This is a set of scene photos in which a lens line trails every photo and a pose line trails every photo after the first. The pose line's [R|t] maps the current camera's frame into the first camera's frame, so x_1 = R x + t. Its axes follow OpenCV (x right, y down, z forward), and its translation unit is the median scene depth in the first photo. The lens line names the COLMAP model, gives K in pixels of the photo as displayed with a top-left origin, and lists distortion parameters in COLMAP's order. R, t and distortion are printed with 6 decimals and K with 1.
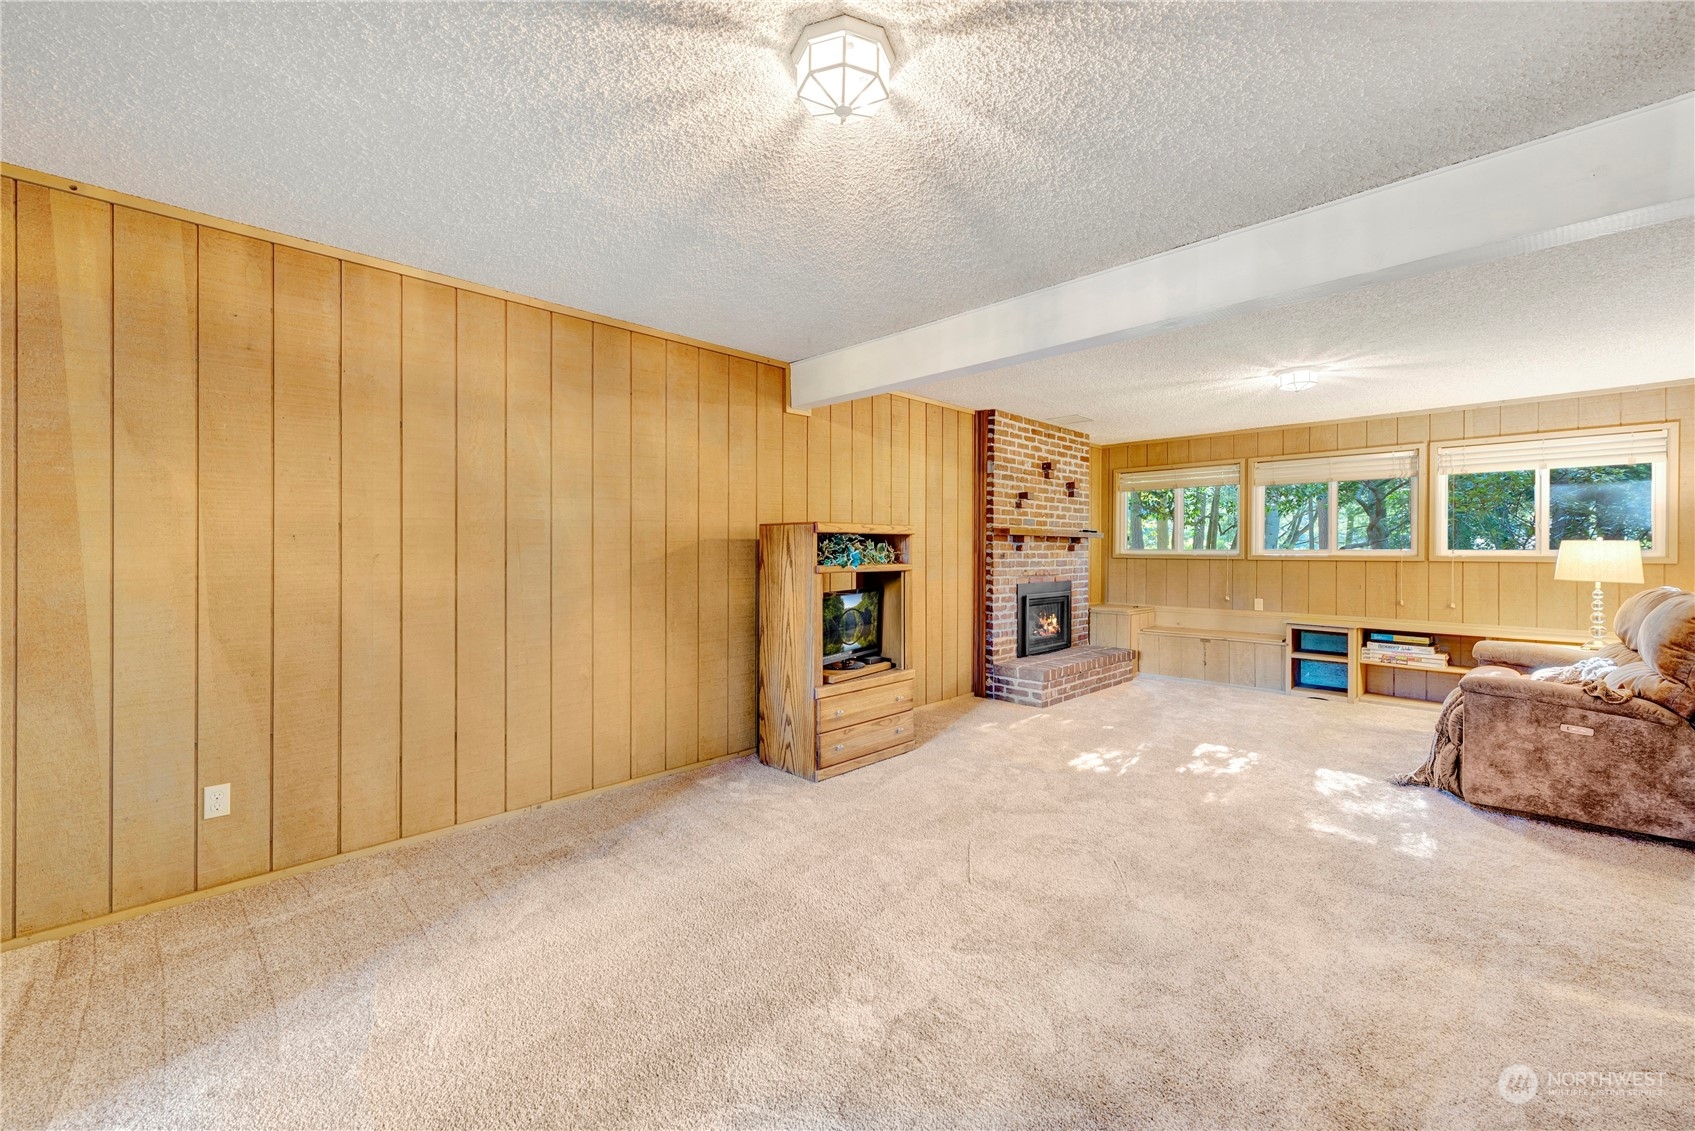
lens RADIAL K [[660.4, 0, 843.9], [0, 660.4, 549.6], [0, 0, 1]] dist [-0.001726, -0.000349]
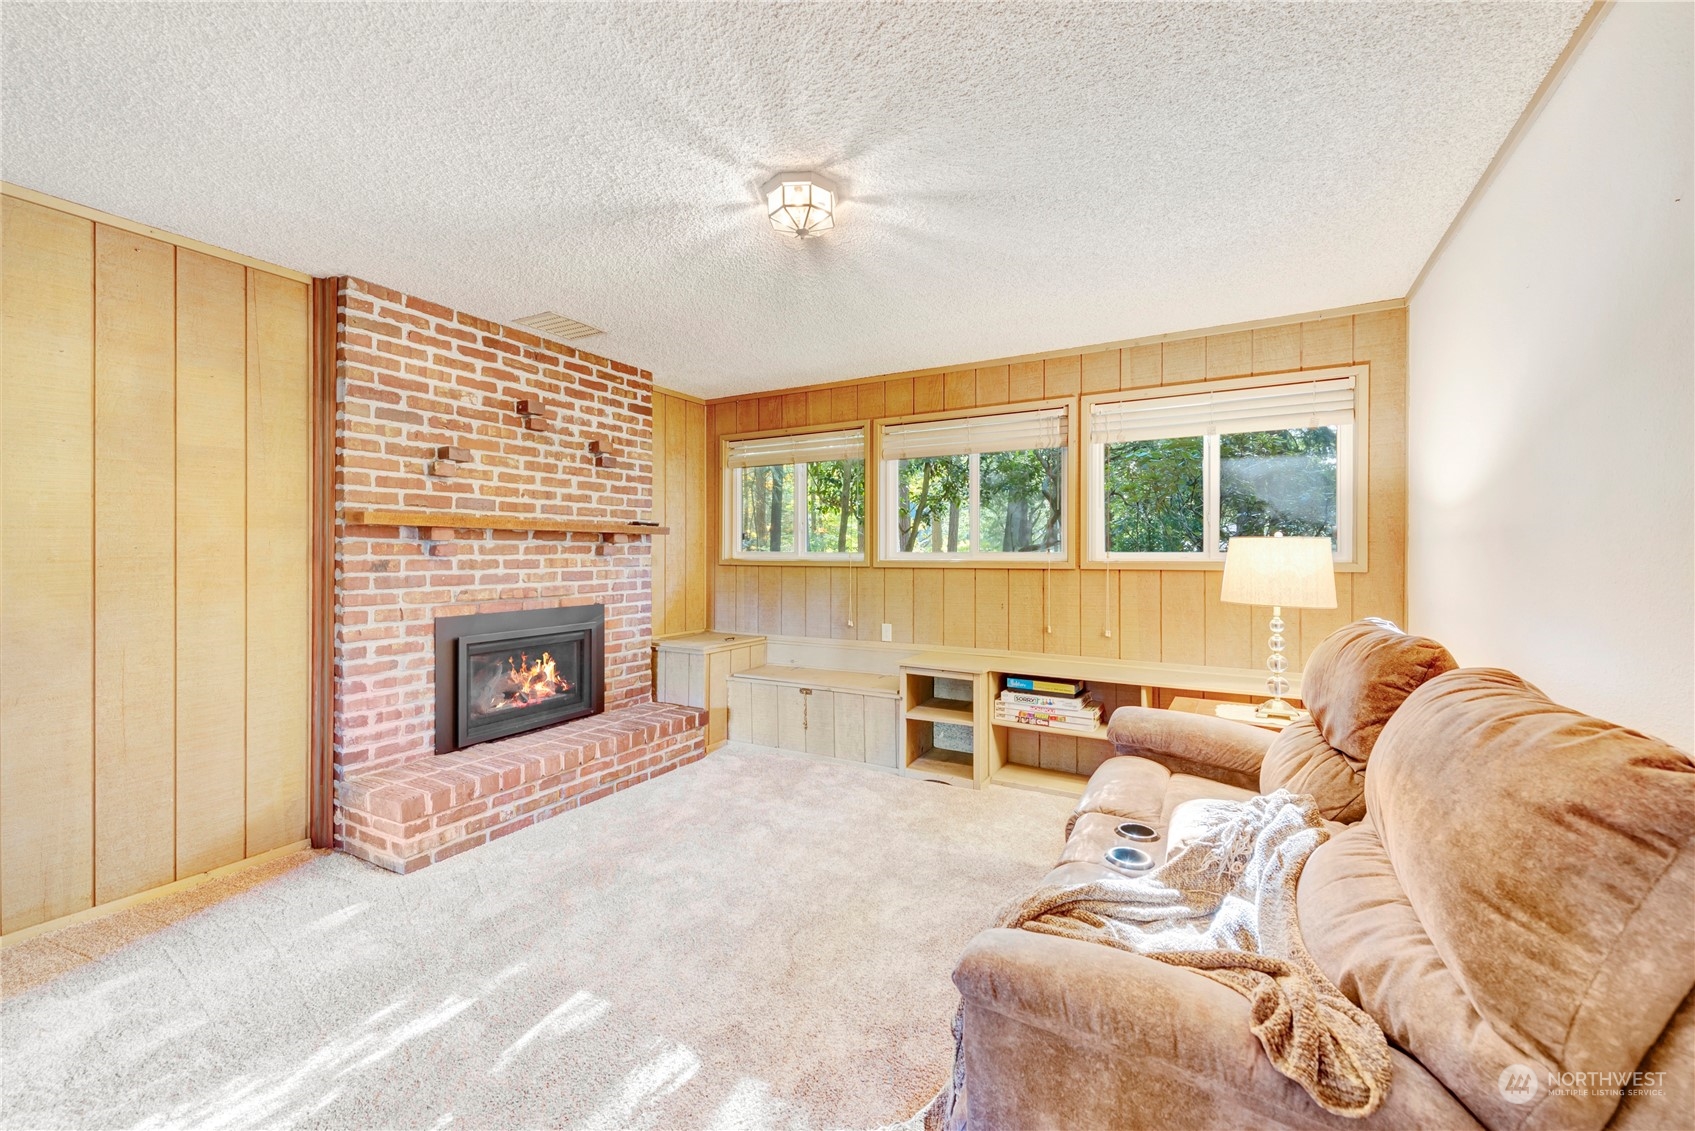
lens RADIAL K [[675.3, 0, 847.6], [0, 675.3, 553.1], [0, 0, 1]] dist [0.007918, -0.000152]
pose [[0.956347, -0.002610, 0.292221, 0.425166], [0.002044, 0.999995, 0.002243, -0.000954], [-0.292226, -0.001548, 0.956348, 0.376939]]
